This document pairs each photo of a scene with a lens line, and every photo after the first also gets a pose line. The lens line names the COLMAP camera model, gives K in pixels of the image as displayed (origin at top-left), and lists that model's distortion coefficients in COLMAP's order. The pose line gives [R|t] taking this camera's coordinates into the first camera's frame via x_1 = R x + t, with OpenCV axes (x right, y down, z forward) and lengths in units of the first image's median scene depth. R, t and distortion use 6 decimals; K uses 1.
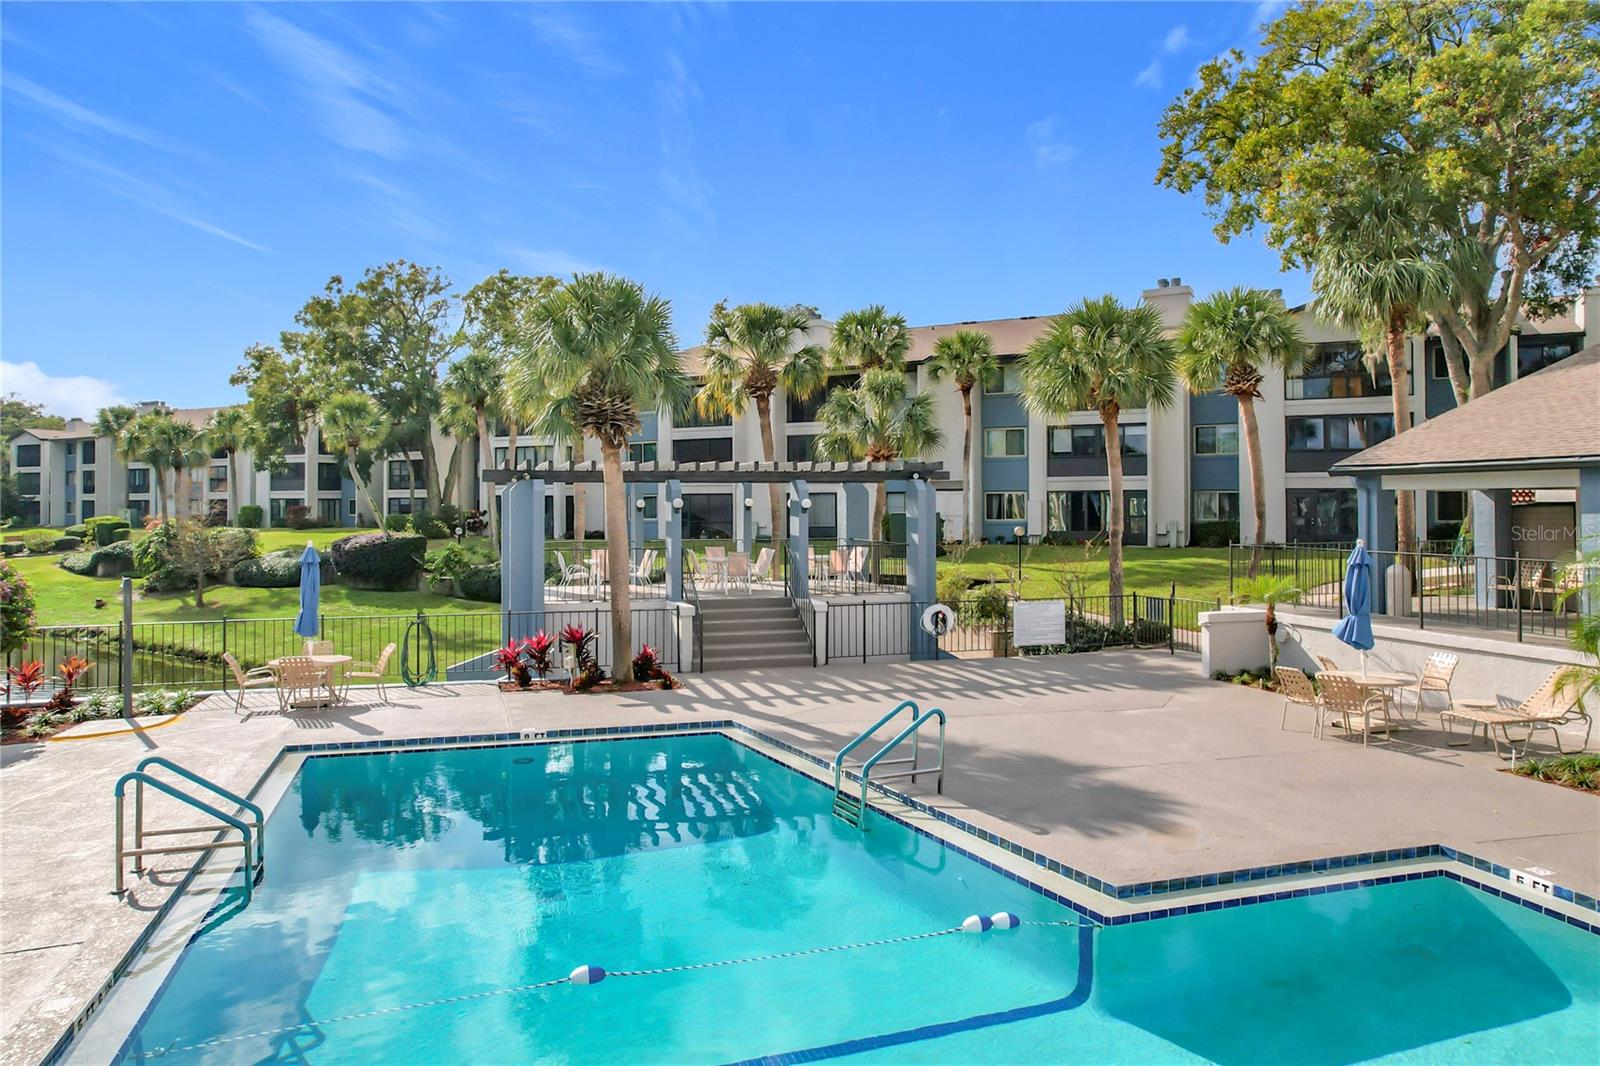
lens RADIAL K [[1044.1, 0, 772.3], [0, 1044.1, 488.5], [0, 0, 1]] dist [-0.077890, 0.062157]
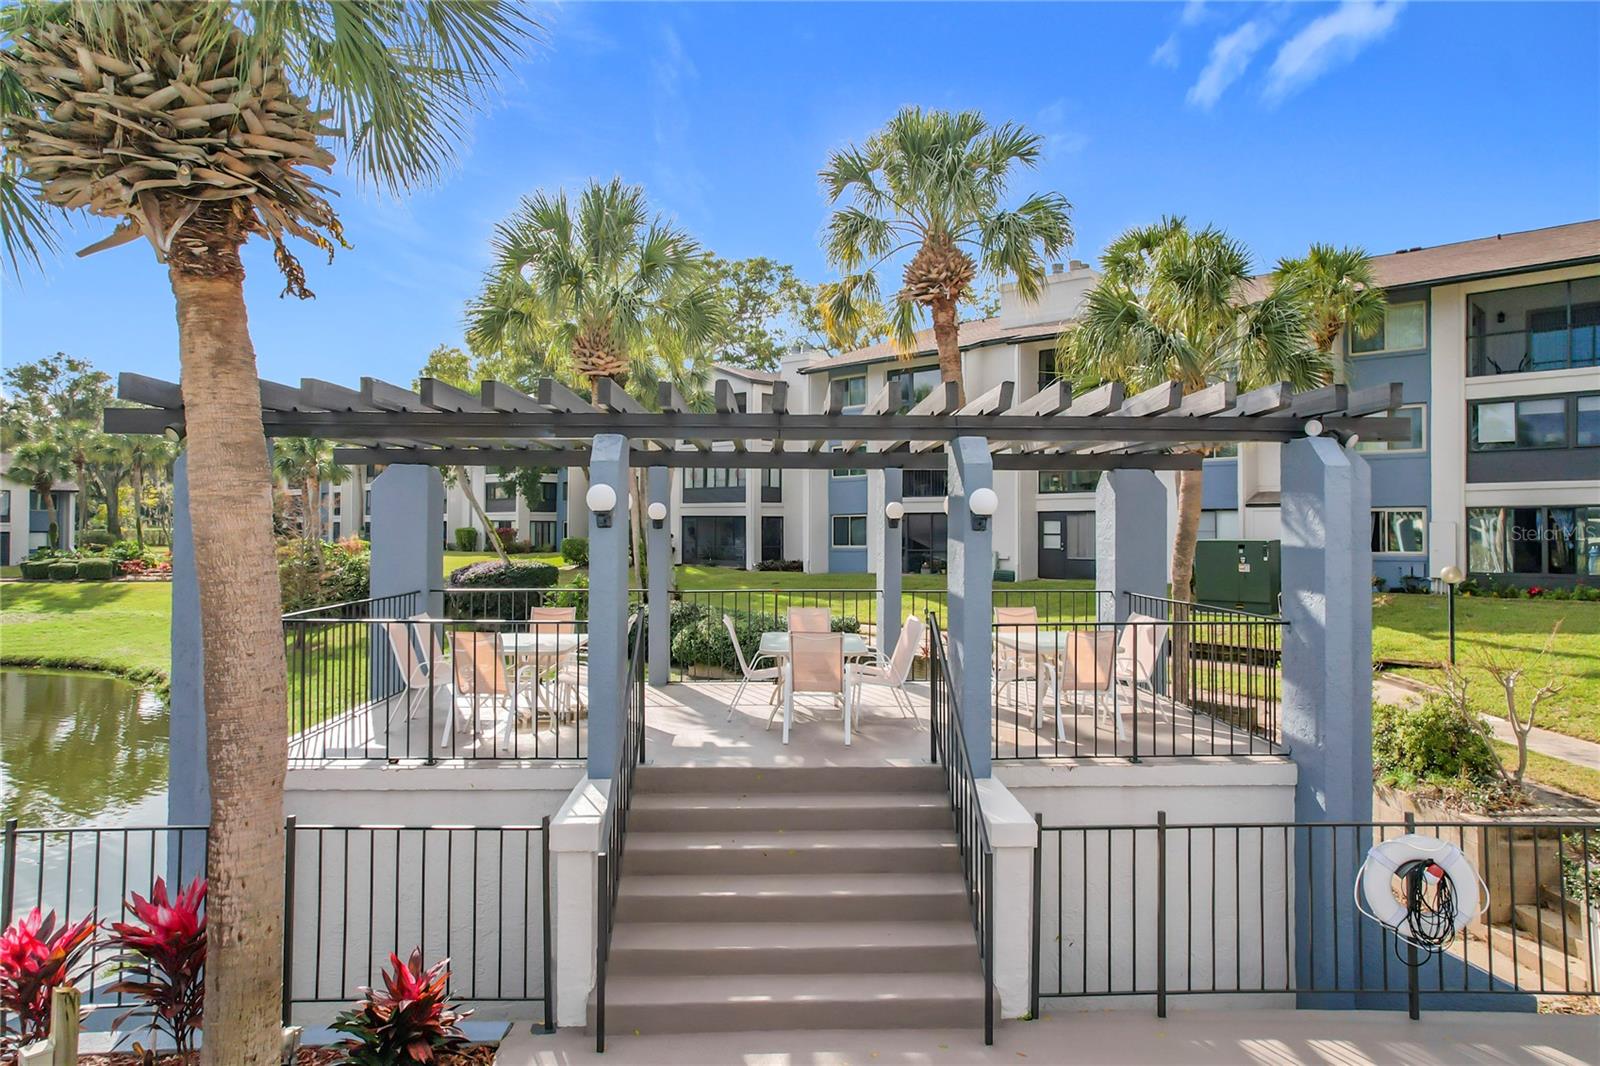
lens RADIAL K [[1048.6, 0, 804.6], [0, 1048.6, 509.6], [0, 0, 1]] dist [-0.092645, 0.092224]
pose [[0.972975, 0.003243, -0.230886, 0.027575], [-0.004868, 0.999967, -0.006470, 0.009785], [0.230857, 0.007419, 0.972959, 0.335067]]
